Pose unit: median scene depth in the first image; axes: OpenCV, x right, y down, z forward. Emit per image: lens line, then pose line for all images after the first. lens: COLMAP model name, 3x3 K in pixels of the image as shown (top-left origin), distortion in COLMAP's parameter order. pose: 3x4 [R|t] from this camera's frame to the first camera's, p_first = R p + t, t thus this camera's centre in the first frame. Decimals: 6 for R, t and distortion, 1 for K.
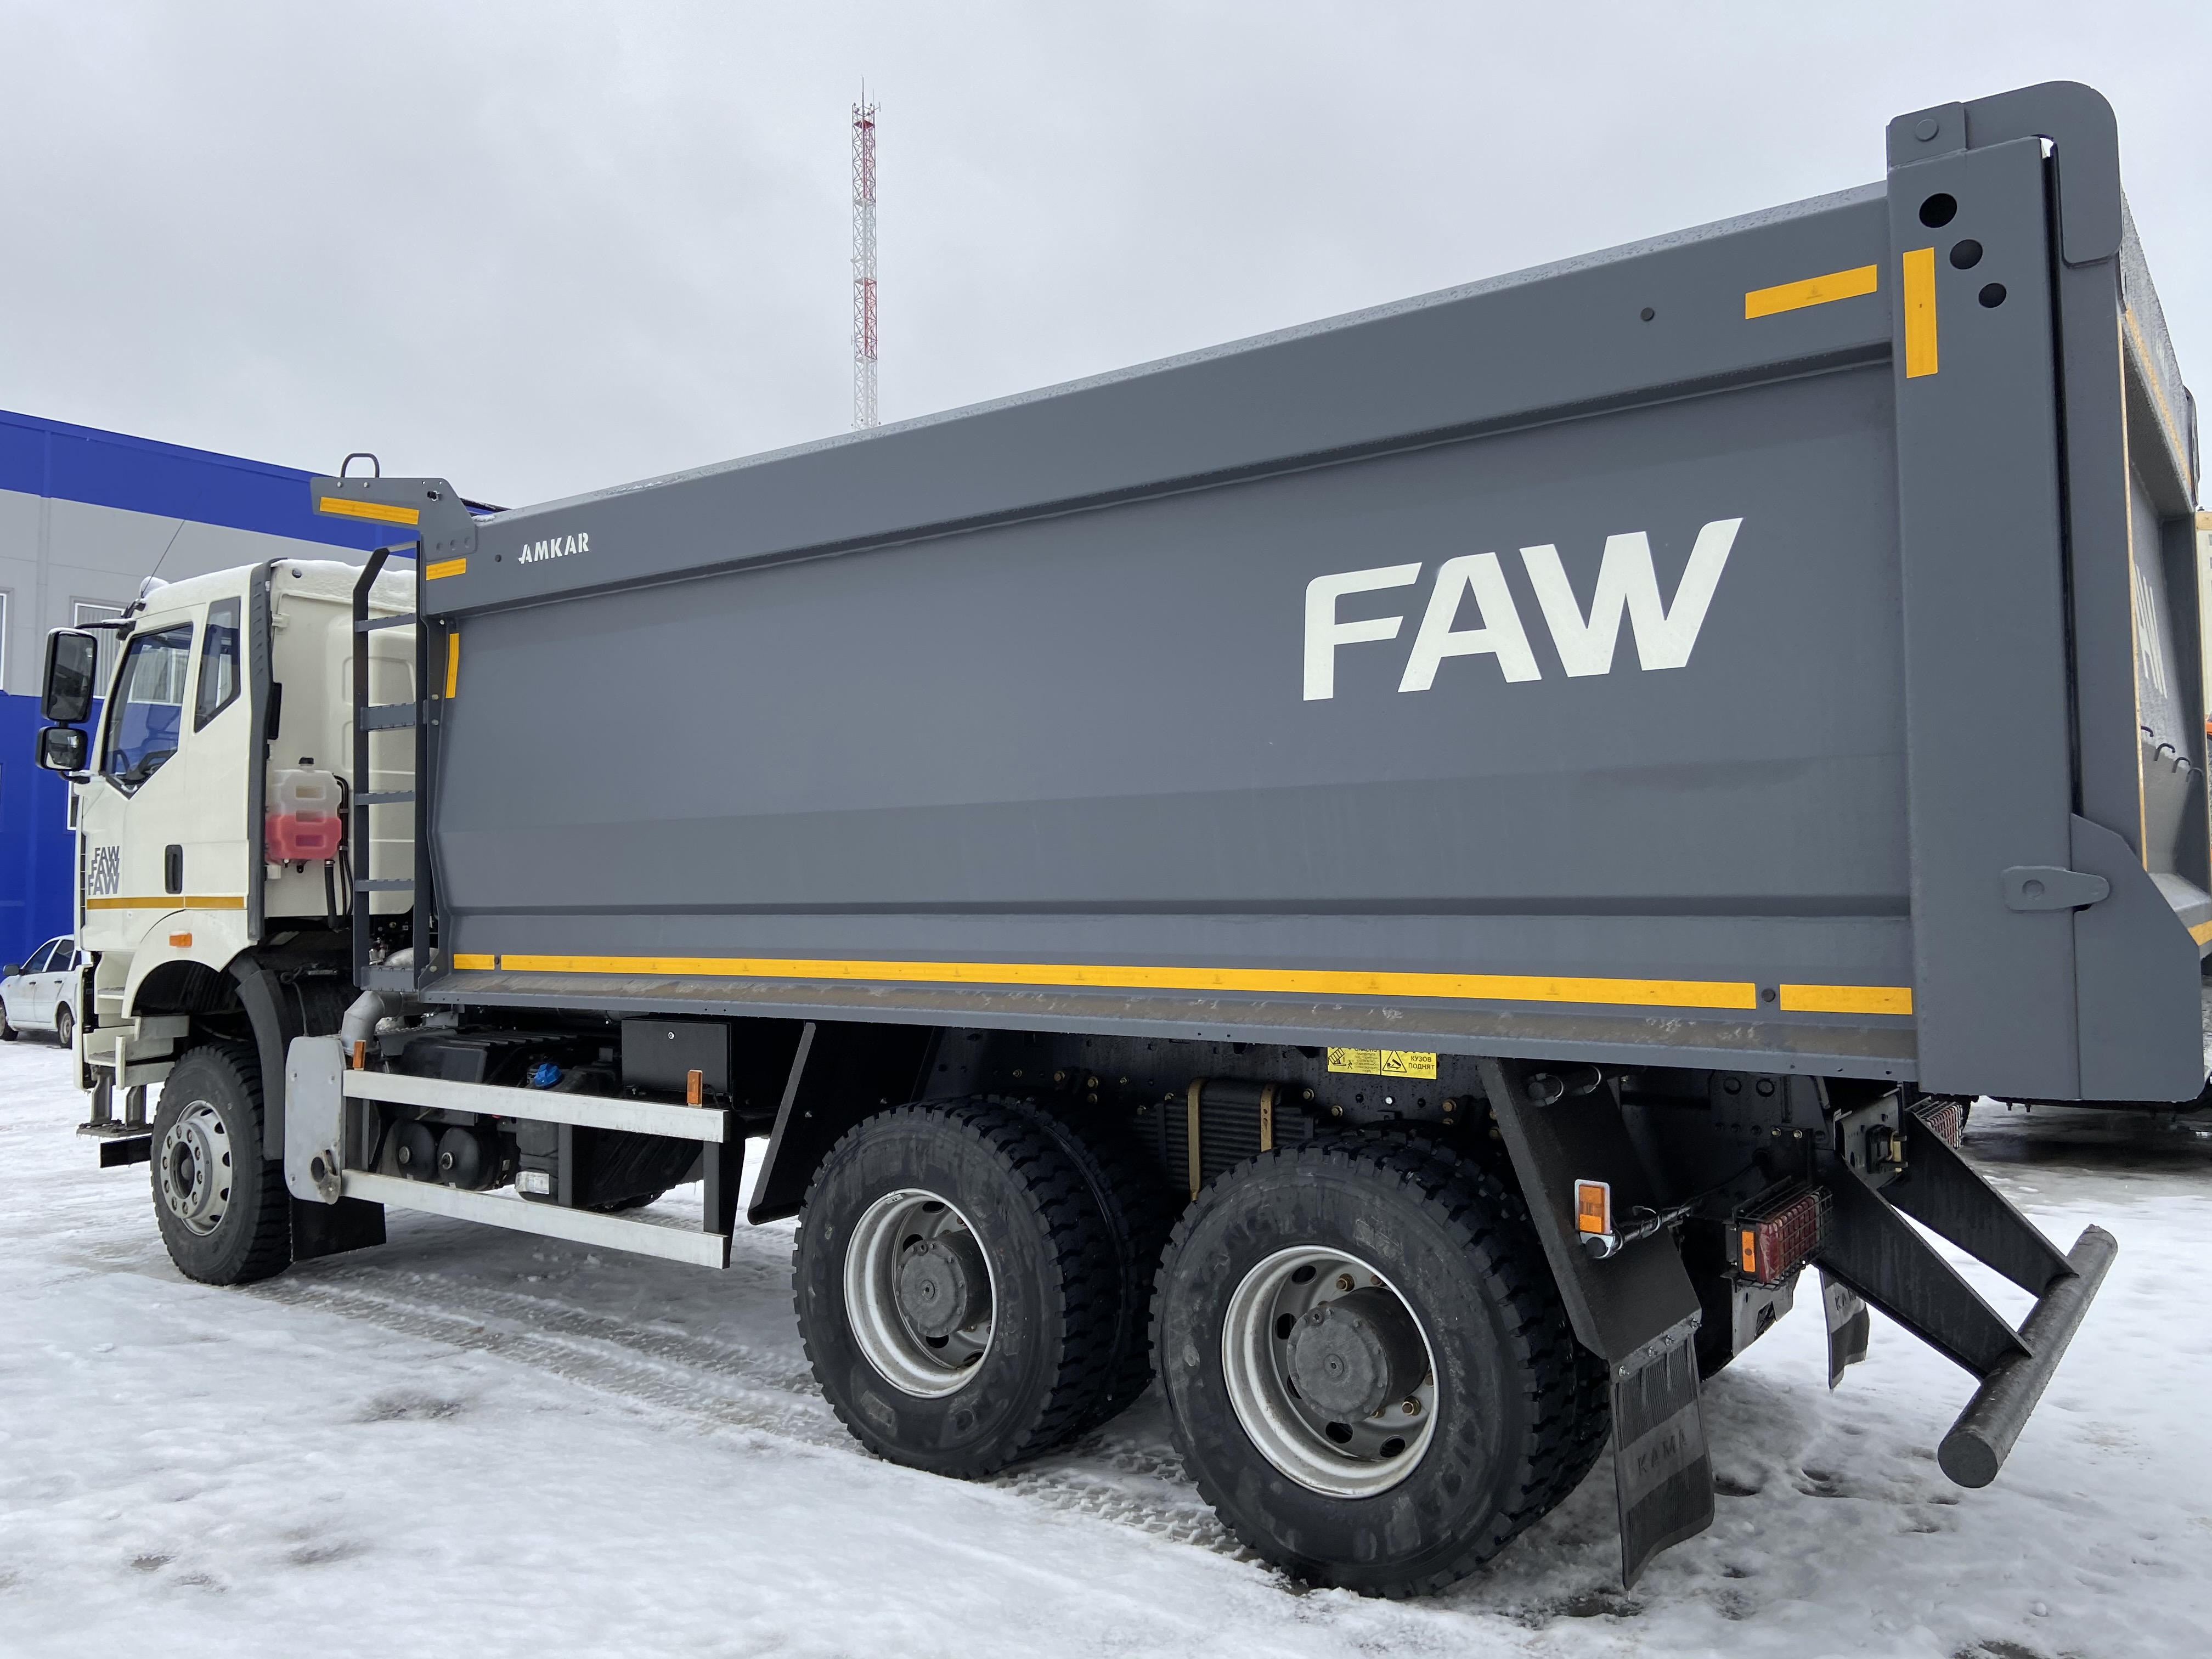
lens RADIAL K [[1674.2, 0, 1106.9], [0, 1674.2, 806.9], [0, 0, 1]] dist [0.092790, -0.129980]
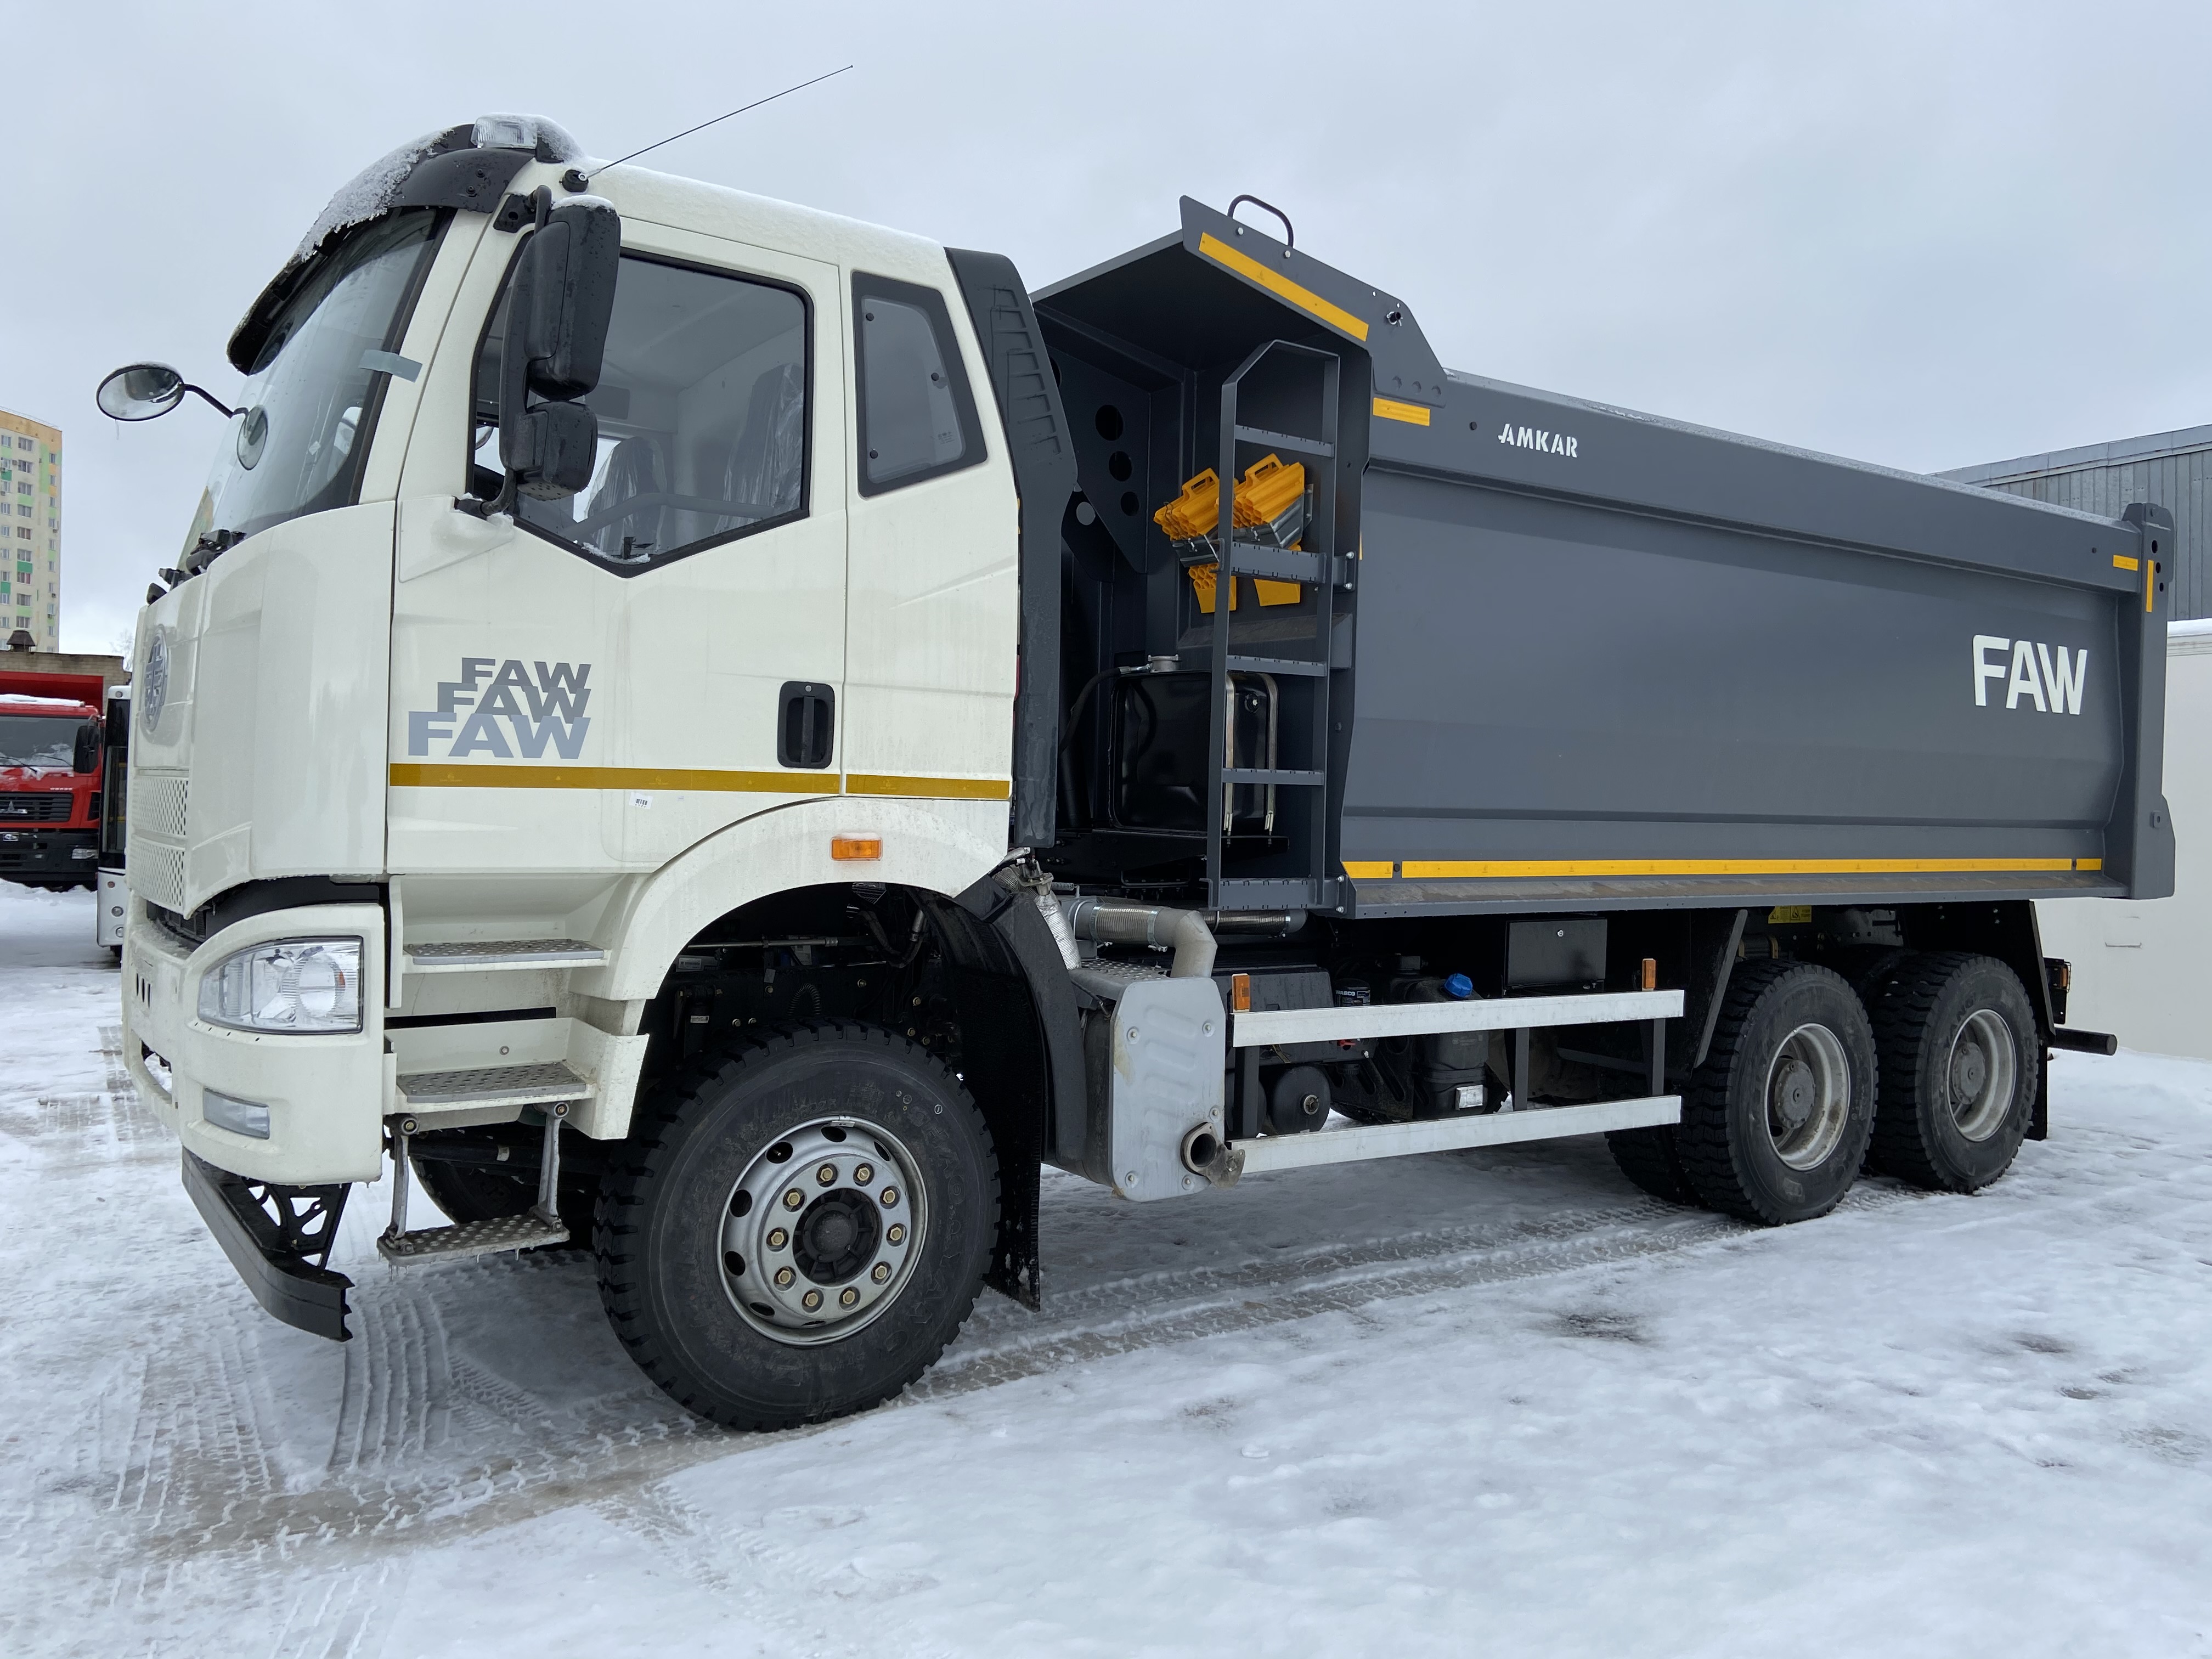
lens RADIAL K [[1674.2, 0, 1106.9], [0, 1674.2, 806.9], [0, 0, 1]] dist [0.092790, -0.129980]
pose [[0.327778, 0.007871, 0.944722, -1.377071], [-0.078881, 0.996702, 0.019064, 0.059152], [-0.941456, -0.080769, 0.327317, 0.941436]]
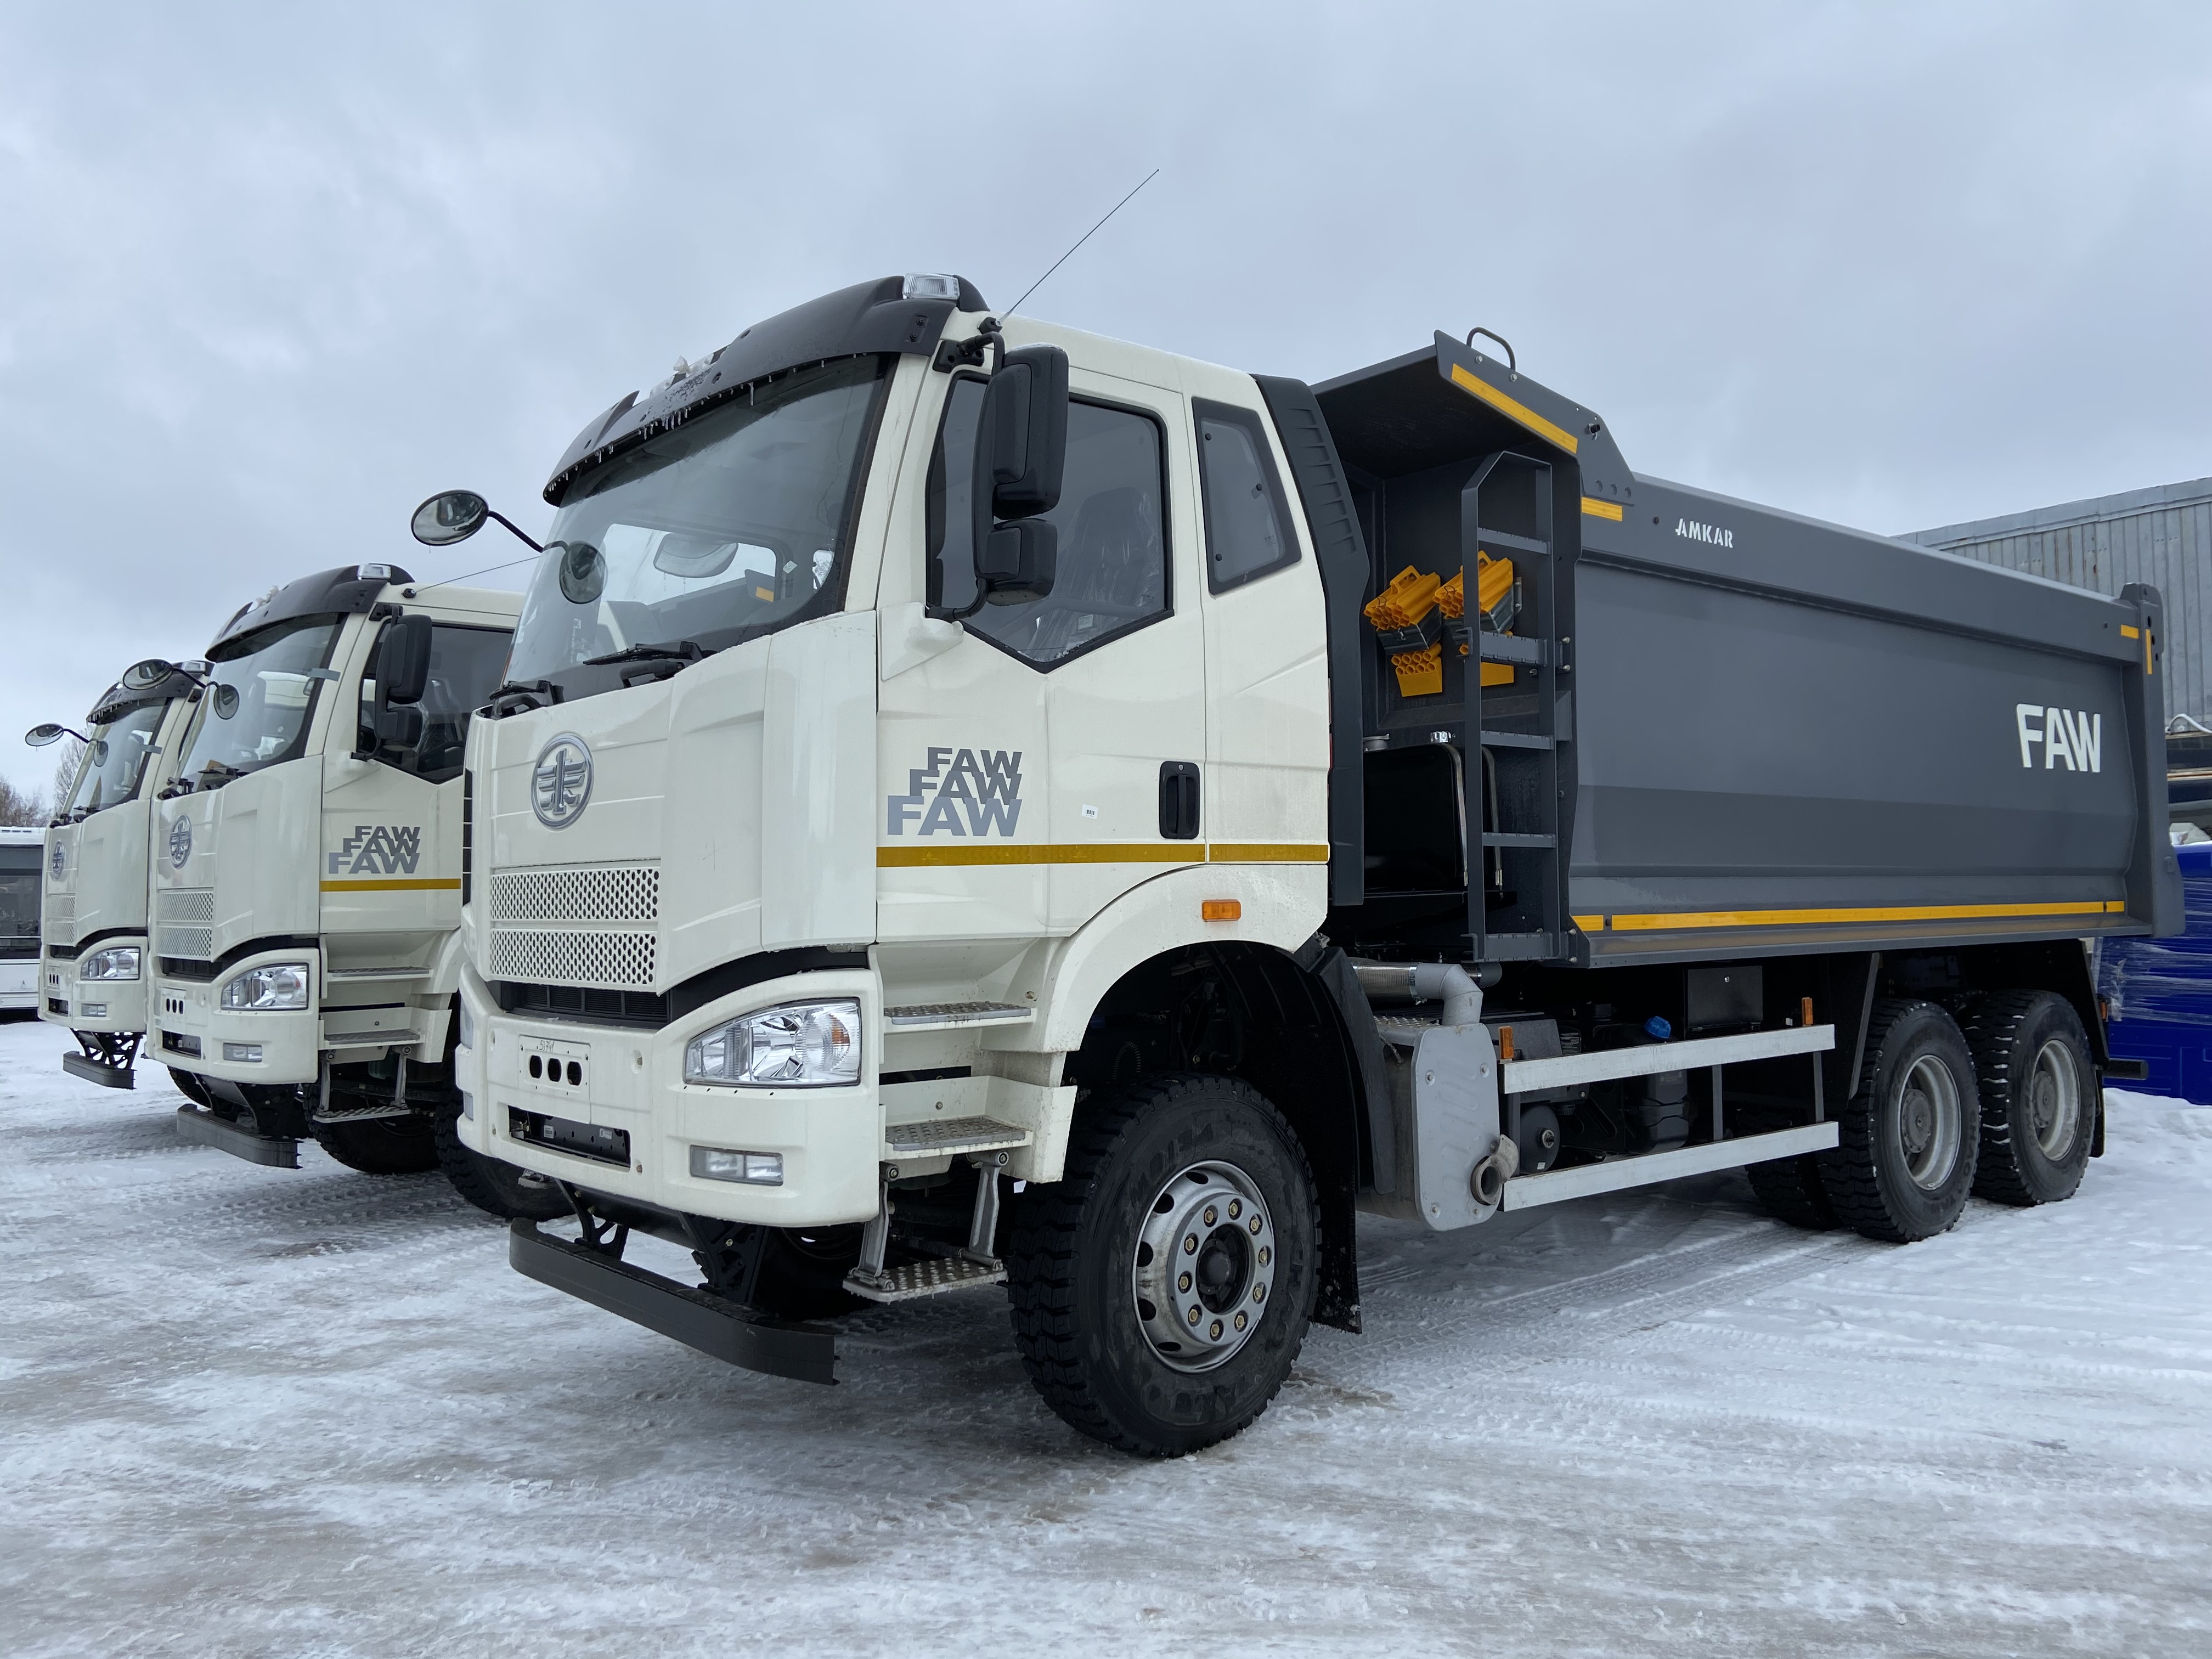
lens RADIAL K [[1692.2, 0, 1106.0], [0, 1692.2, 829.5], [0, 0, 1]] dist [0.009459, 0.003292]
pose [[0.258879, 0.042621, 0.964969, -1.526440], [-0.040814, 0.998616, -0.033157, 0.090558], [-0.965047, -0.030801, 0.260260, 1.131093]]
